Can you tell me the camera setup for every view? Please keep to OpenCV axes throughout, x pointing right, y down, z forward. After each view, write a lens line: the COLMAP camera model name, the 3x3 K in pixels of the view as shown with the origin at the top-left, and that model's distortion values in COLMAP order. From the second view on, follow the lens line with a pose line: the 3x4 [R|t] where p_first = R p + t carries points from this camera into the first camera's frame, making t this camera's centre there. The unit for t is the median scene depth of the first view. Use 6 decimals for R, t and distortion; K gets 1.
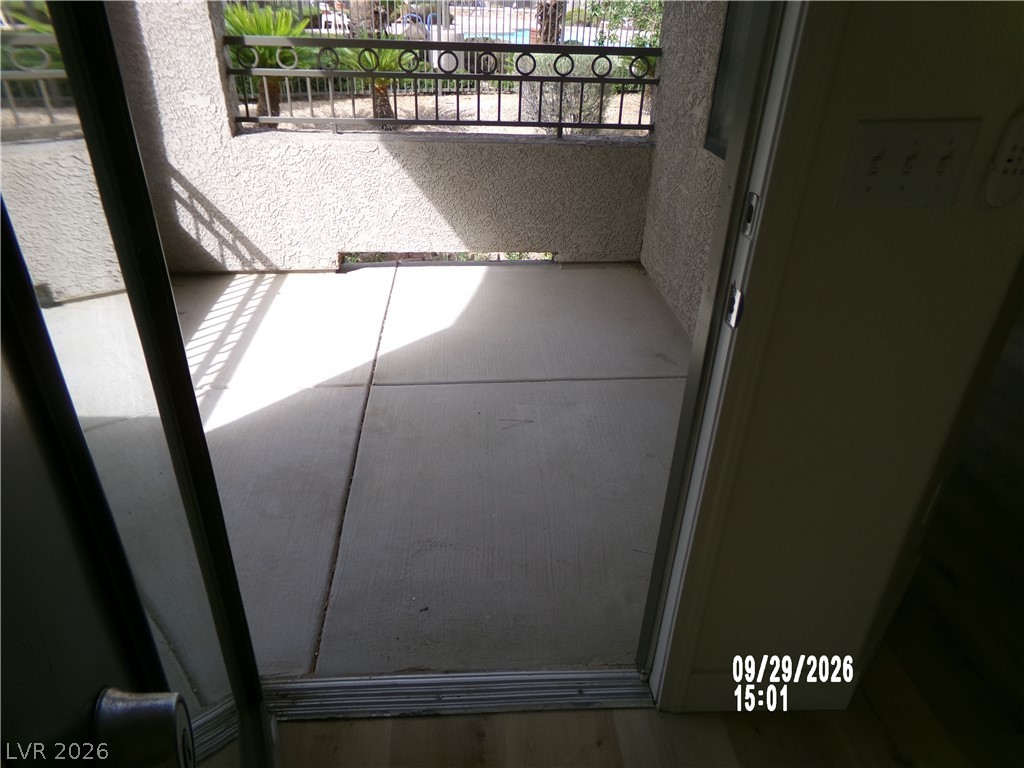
lens RADIAL K [[706.9, 0, 512.0], [0, 706.9, 384.0], [0, 0, 1]] dist [-0.091527, 0.144103]
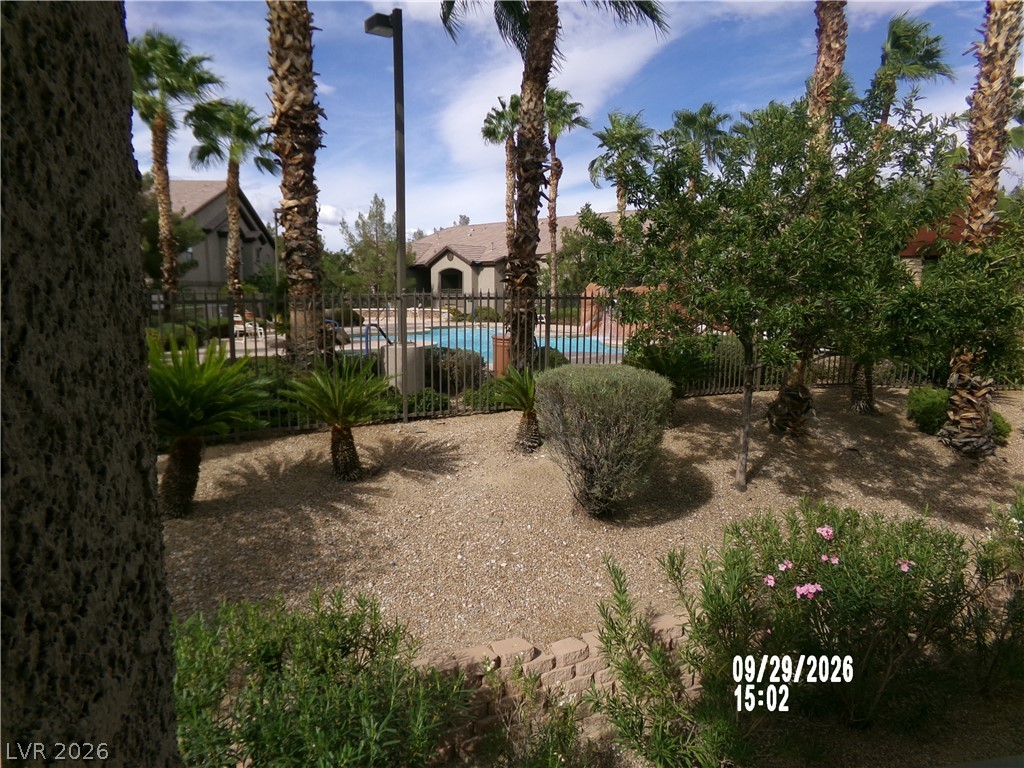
lens RADIAL K [[706.9, 0, 512.0], [0, 706.9, 384.0], [0, 0, 1]] dist [-0.091527, 0.144103]
pose [[0.986932, -0.061092, 0.149105, -0.100273], [0.111958, 0.925484, -0.361862, -0.149049], [-0.115887, 0.373827, 0.920230, 0.231502]]
